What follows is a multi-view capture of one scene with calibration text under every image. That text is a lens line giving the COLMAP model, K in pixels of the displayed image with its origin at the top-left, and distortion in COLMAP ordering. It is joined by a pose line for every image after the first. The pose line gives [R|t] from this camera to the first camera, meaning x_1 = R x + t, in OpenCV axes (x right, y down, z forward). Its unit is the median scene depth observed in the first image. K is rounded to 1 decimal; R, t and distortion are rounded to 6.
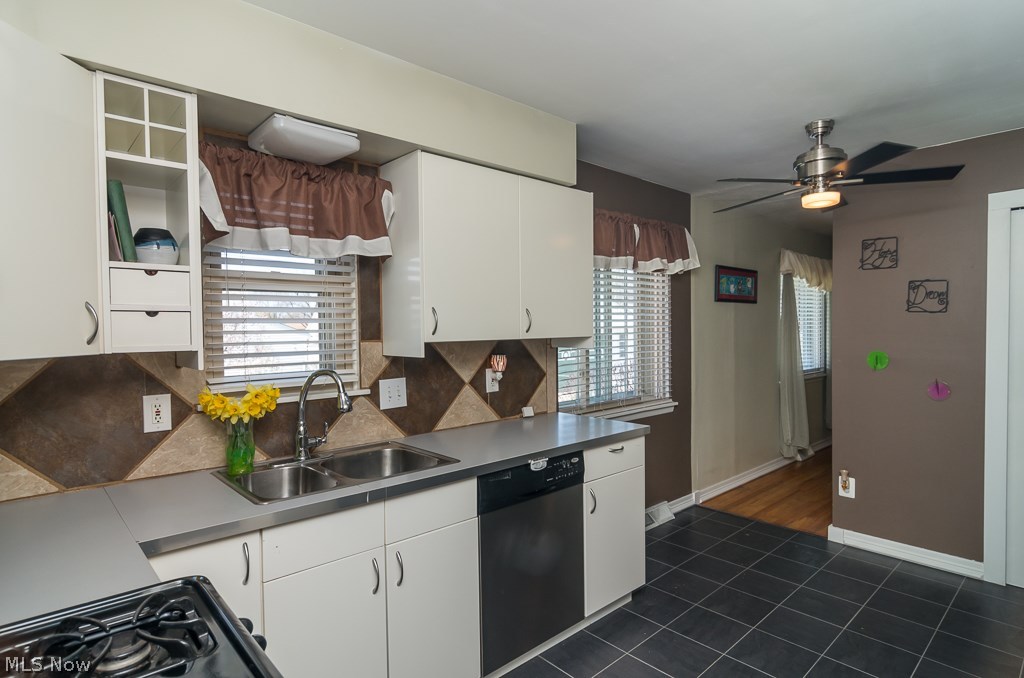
lens RADIAL K [[552.5, 0, 514.1], [0, 552.5, 345.2], [0, 0, 1]] dist [0.003961, 0.000924]
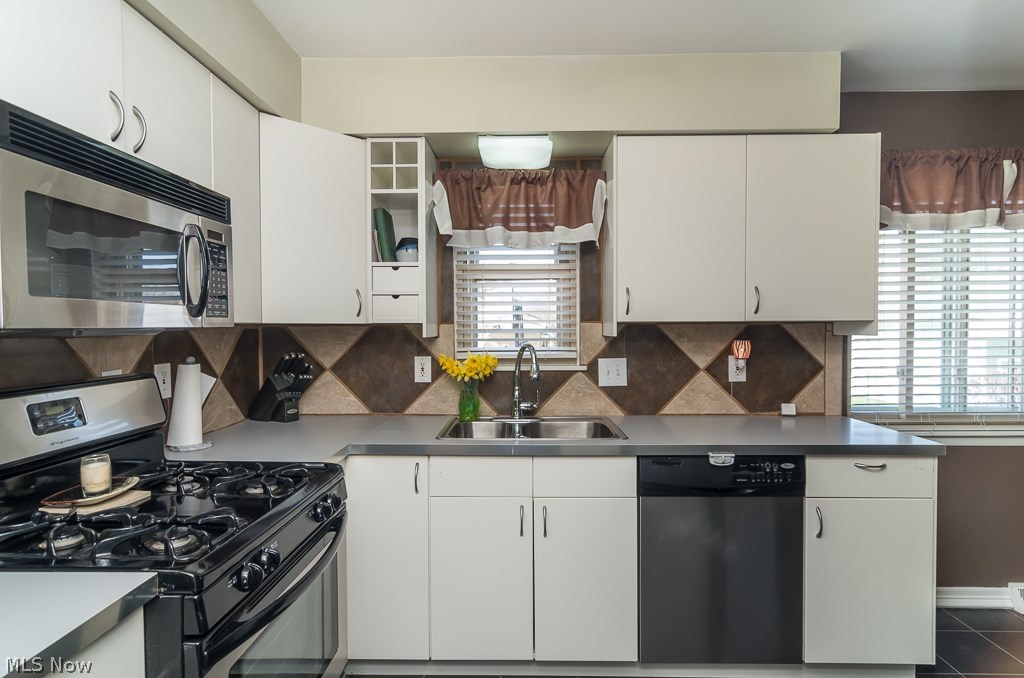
lens RADIAL K [[552.5, 0, 514.1], [0, 552.5, 345.2], [0, 0, 1]] dist [0.003961, 0.000924]
pose [[0.719370, 0.029417, -0.694003, 0.388424], [-0.028431, 0.999513, 0.012896, 0.028746], [0.694045, 0.010454, 0.719856, 0.118371]]
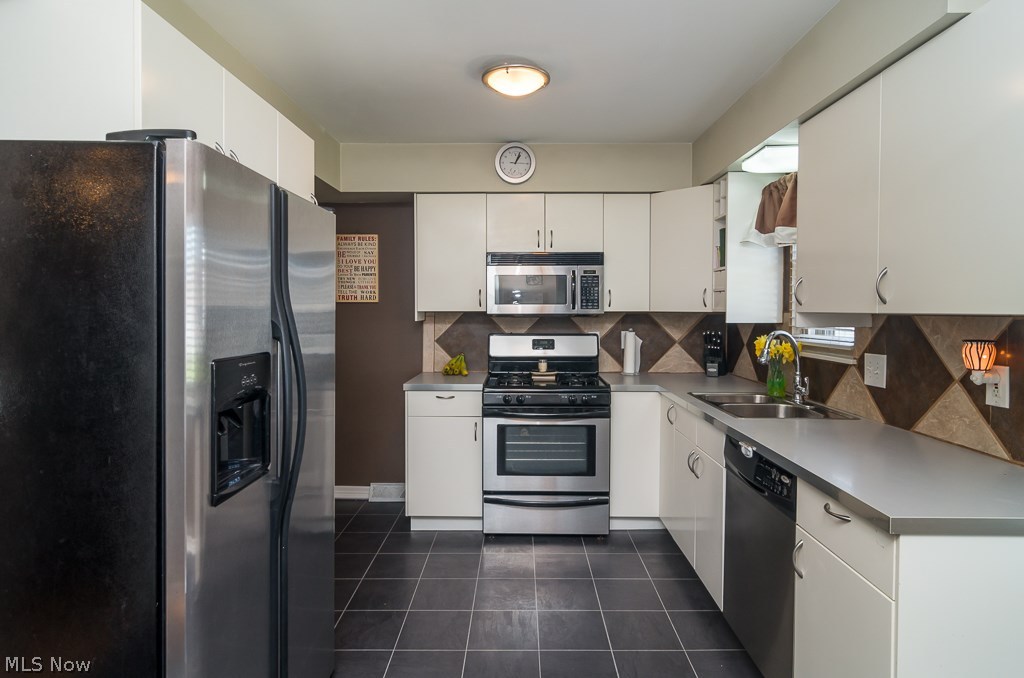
lens RADIAL K [[552.5, 0, 514.1], [0, 552.5, 345.2], [0, 0, 1]] dist [0.003961, 0.000924]
pose [[-0.688308, 0.055891, -0.723263, 0.878848], [-0.021385, 0.995031, 0.097244, -0.030726], [0.725104, 0.082400, -0.683692, 1.234507]]
